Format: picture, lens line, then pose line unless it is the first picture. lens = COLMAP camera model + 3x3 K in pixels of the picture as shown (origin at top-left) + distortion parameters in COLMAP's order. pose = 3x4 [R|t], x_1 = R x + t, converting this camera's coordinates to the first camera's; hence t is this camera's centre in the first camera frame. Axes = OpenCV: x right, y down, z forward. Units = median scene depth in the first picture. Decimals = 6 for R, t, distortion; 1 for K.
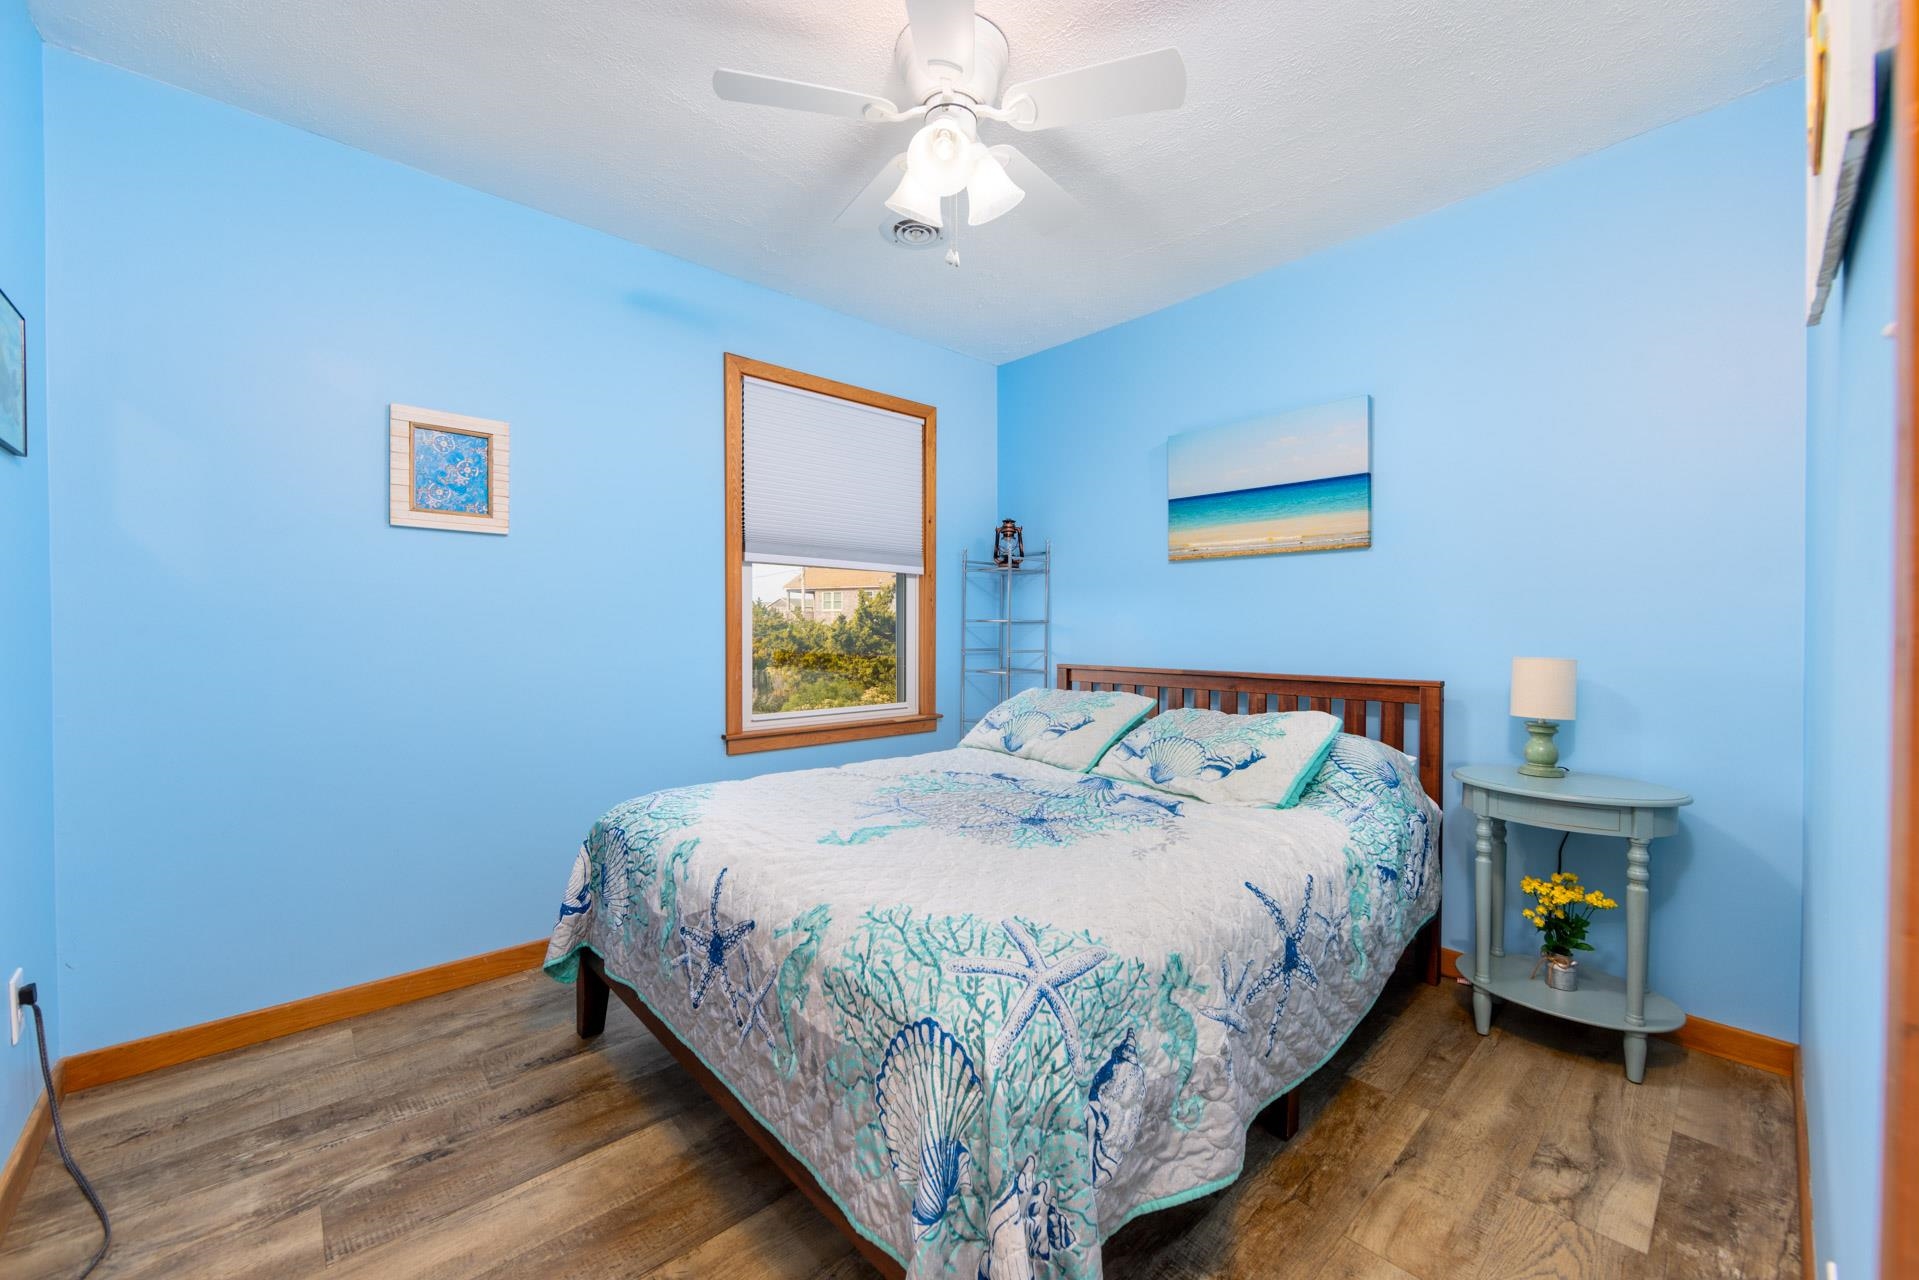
lens RADIAL K [[749.4, 0, 953.1], [0, 749.4, 637.6], [0, 0, 1]] dist [0.001542, 0.000251]
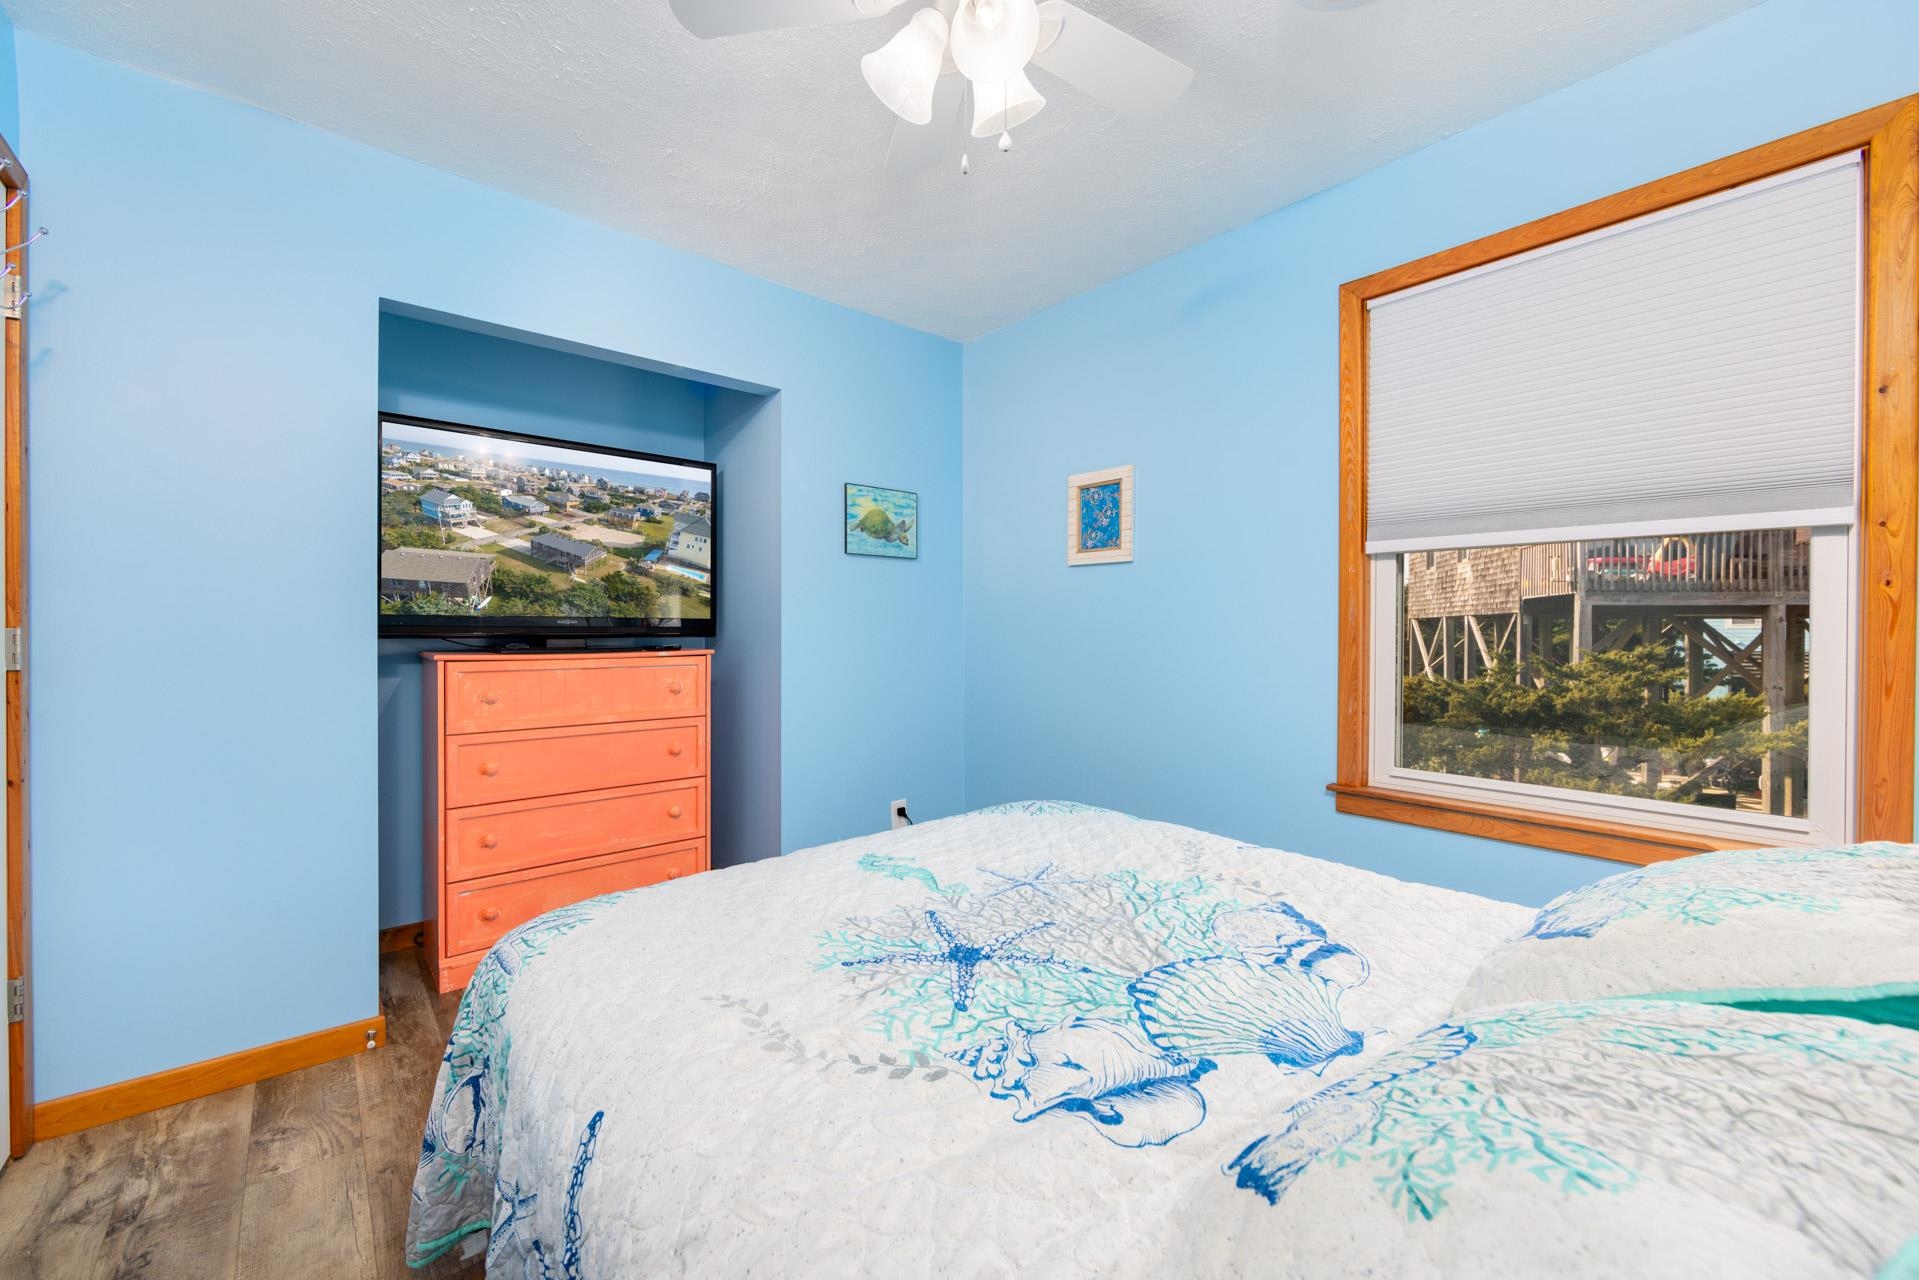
lens RADIAL K [[749.4, 0, 954.4], [0, 749.4, 629.9], [0, 0, 1]] dist [0.001542, 0.000251]
pose [[-0.023779, -0.001197, -0.999717, 0.589192], [-0.014570, 0.999893, -0.000850, -0.027159], [0.999611, 0.014546, -0.023794, 0.782672]]
